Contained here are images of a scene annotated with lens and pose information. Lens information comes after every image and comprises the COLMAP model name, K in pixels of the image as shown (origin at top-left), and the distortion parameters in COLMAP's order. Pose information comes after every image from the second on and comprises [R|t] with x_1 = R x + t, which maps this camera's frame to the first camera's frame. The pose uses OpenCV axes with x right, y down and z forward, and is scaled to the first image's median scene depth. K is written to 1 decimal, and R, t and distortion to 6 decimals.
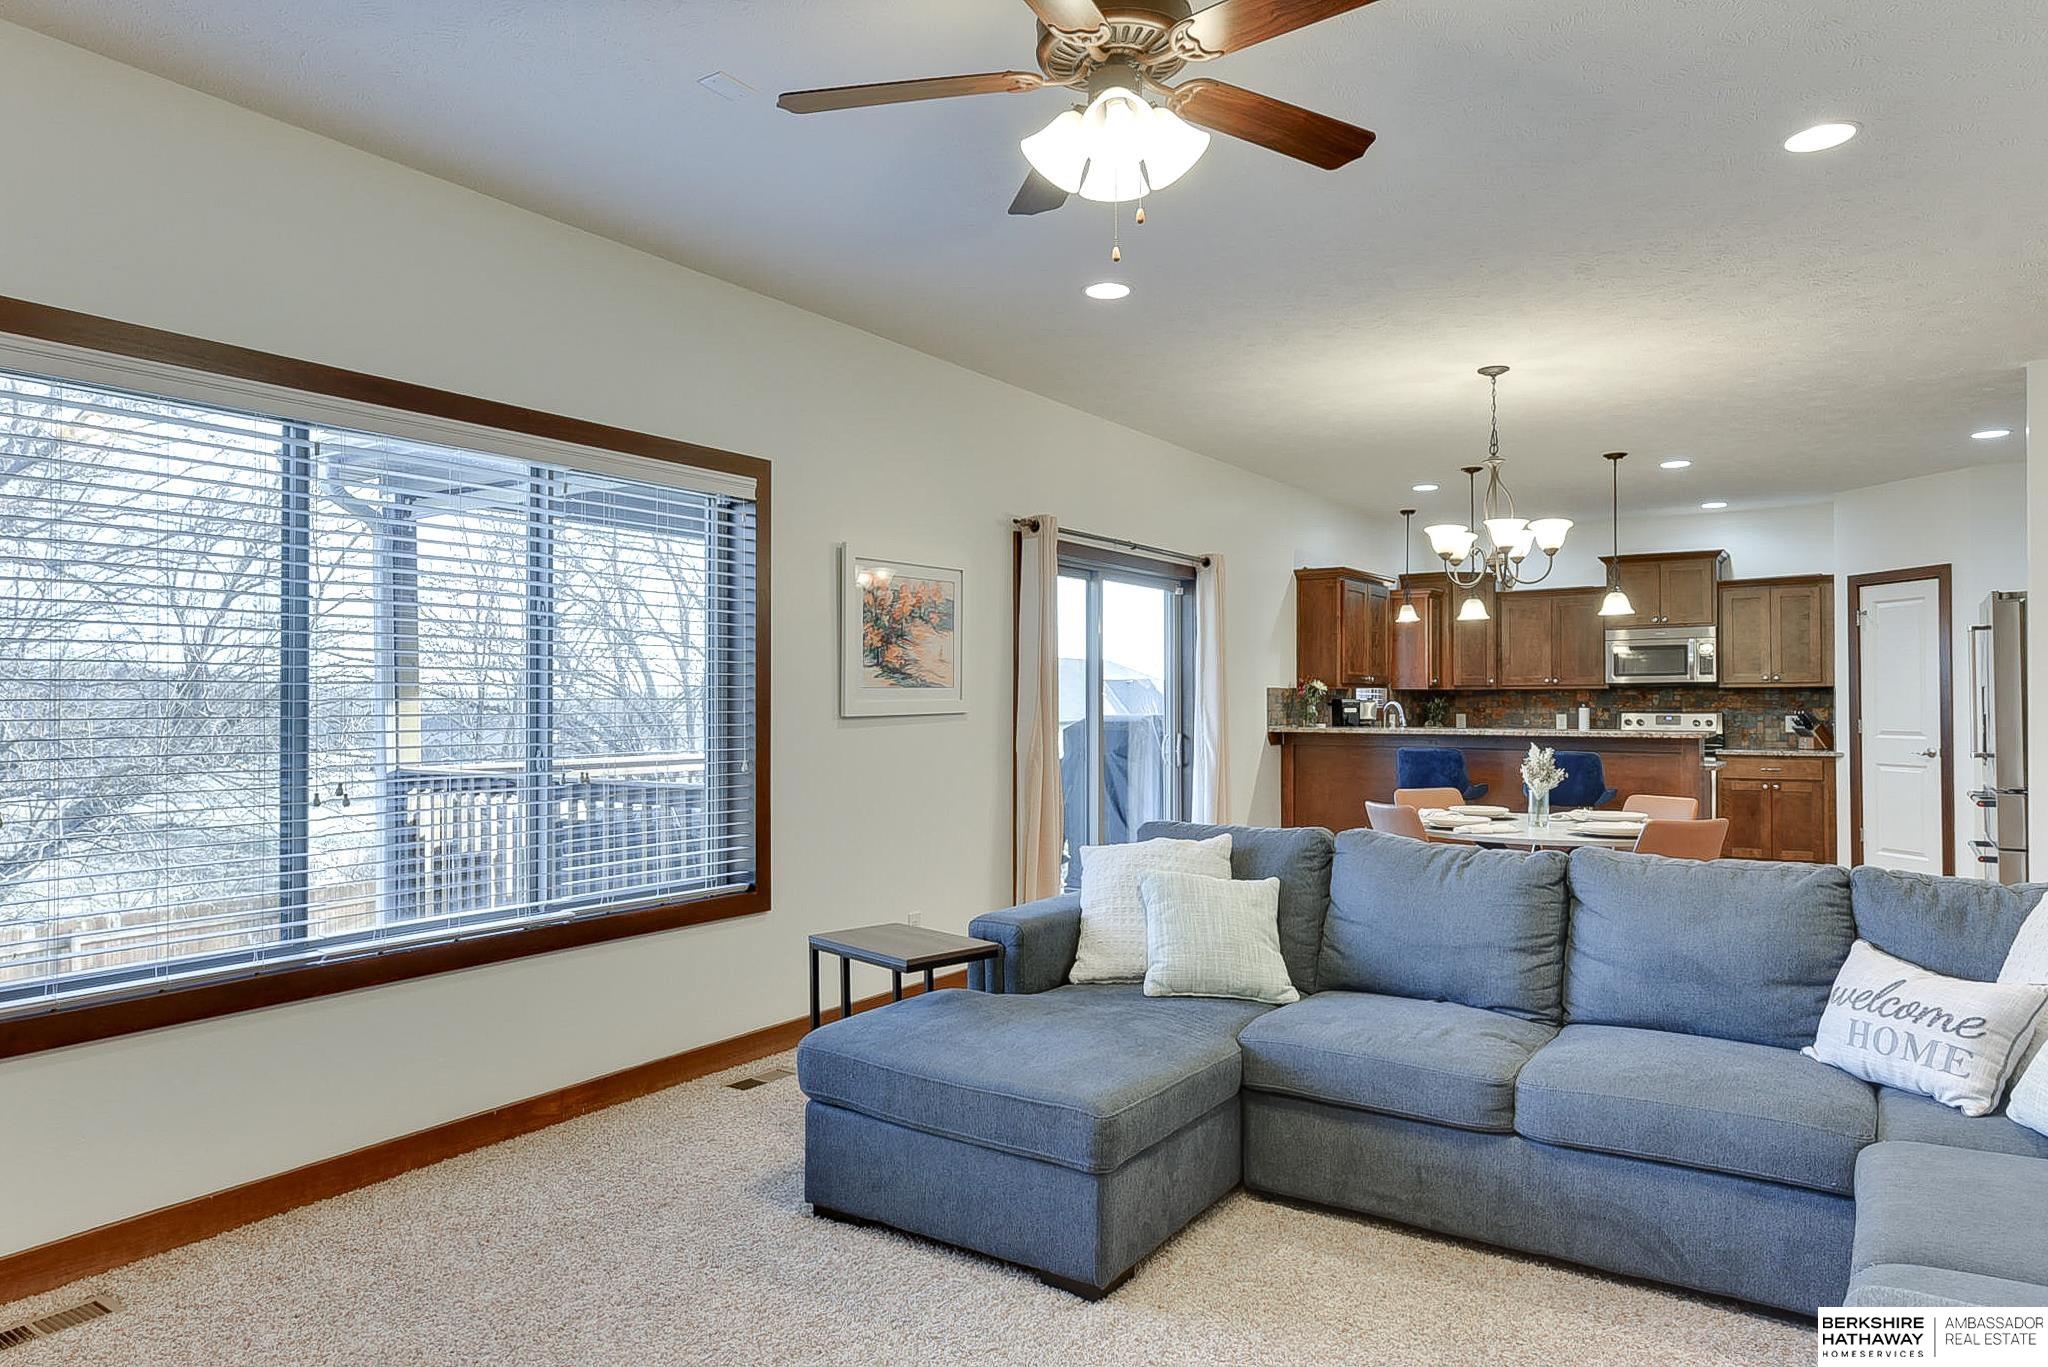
lens RADIAL K [[1262.9, 0, 1024.0], [0, 1262.9, 683.5], [0, 0, 1]] dist [-0.000545, -0.000025]
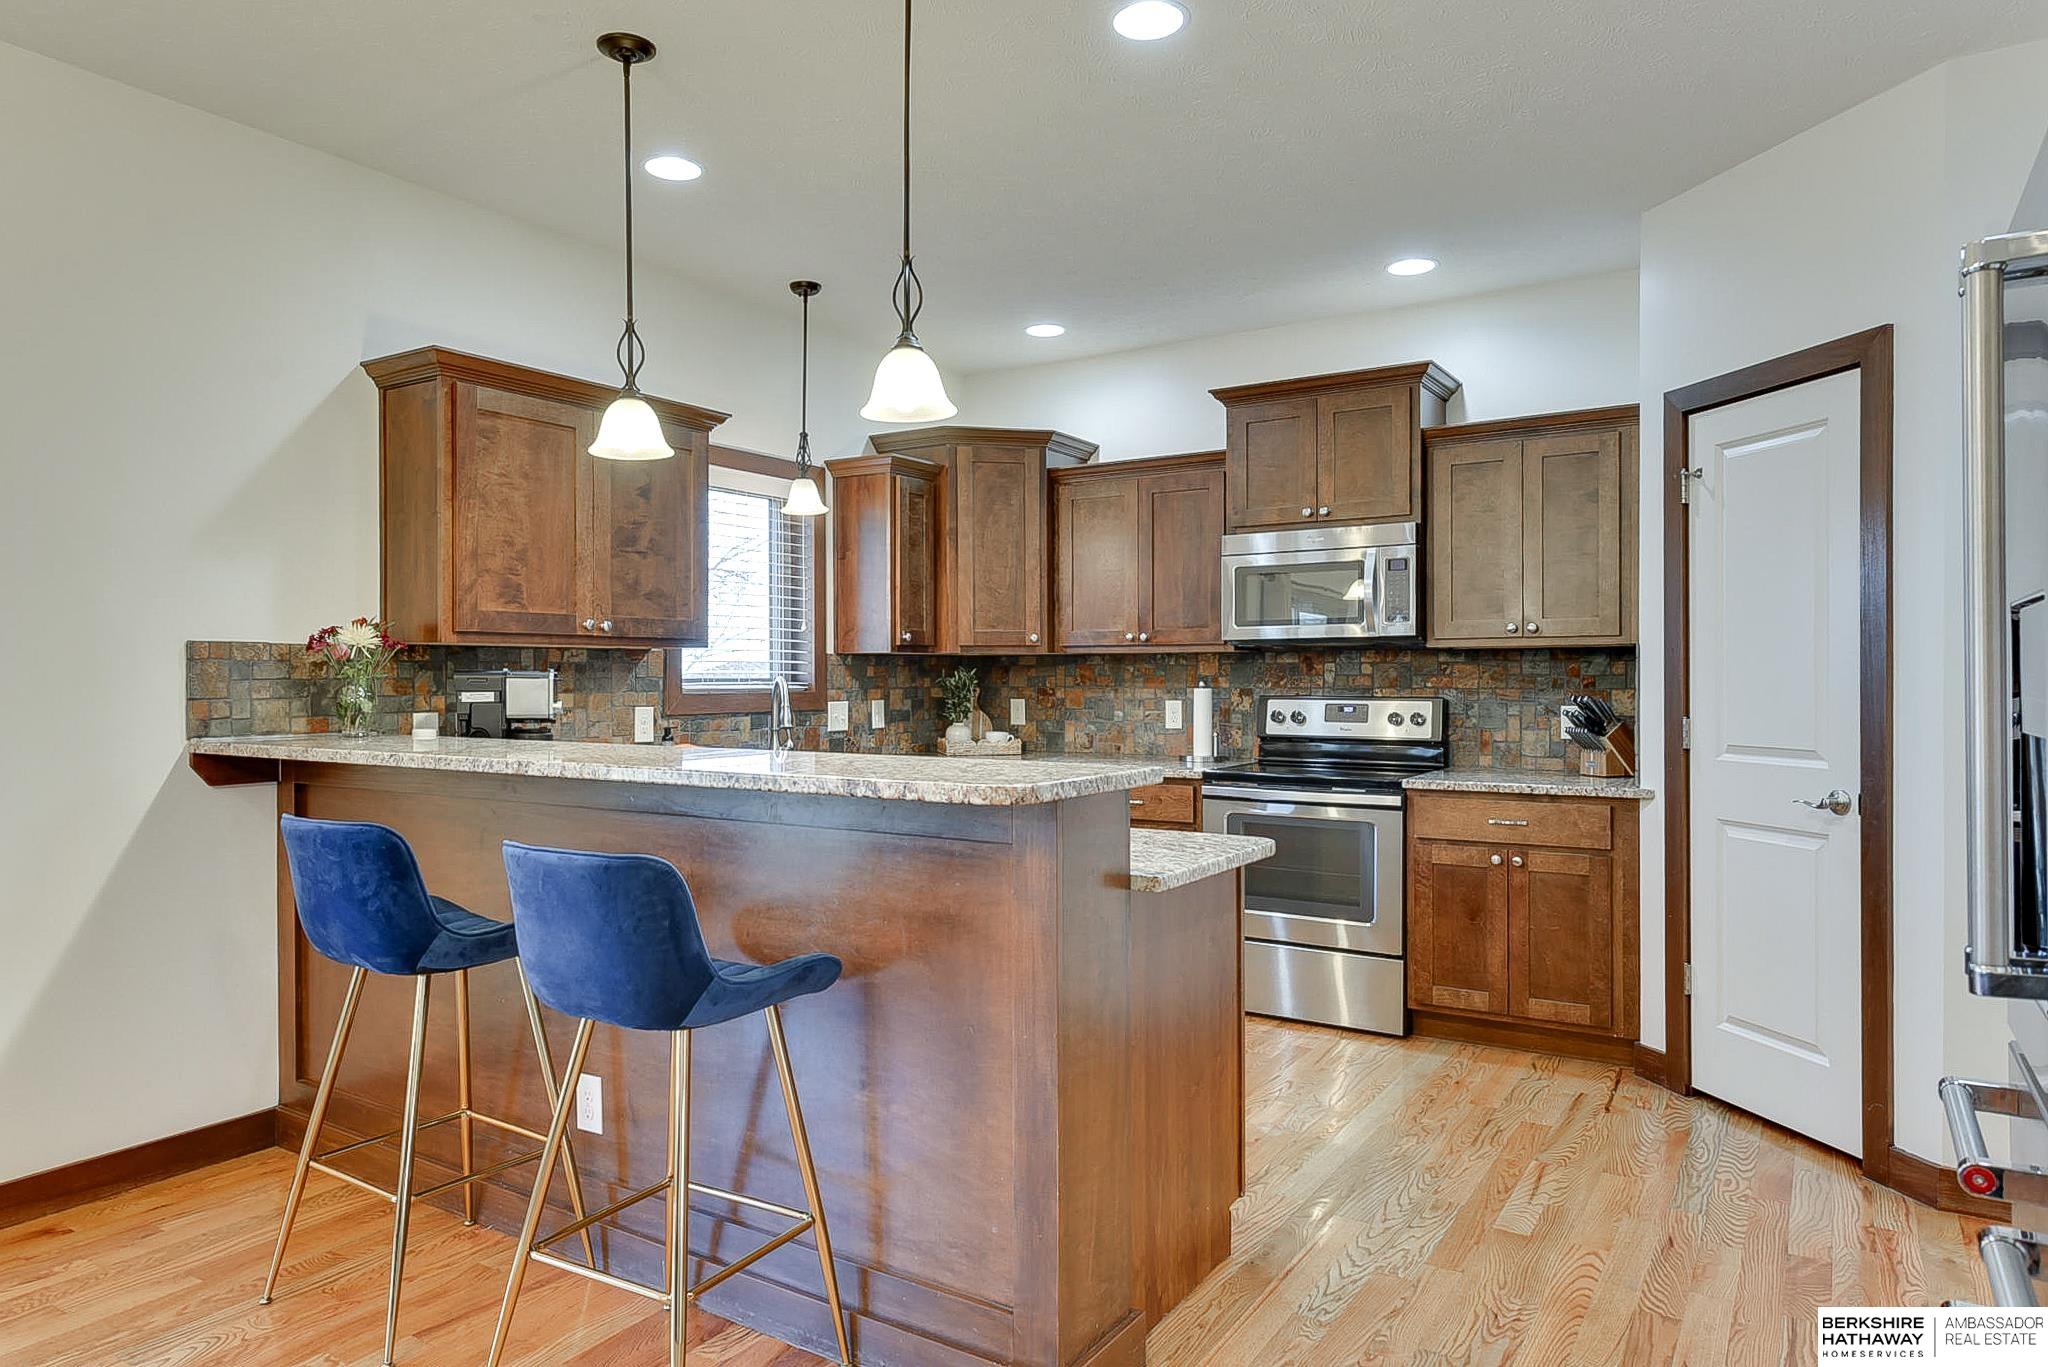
lens RADIAL K [[1253.0, 0, 1024.0], [0, 1253.0, 683.5], [0, 0, 1]] dist [-0.019153, 0.000327]
pose [[0.999682, 0.000268, 0.025228, 0.406584], [-0.000745, 0.999822, 0.018876, 0.008588], [-0.025218, -0.018888, 0.999504, 0.553286]]
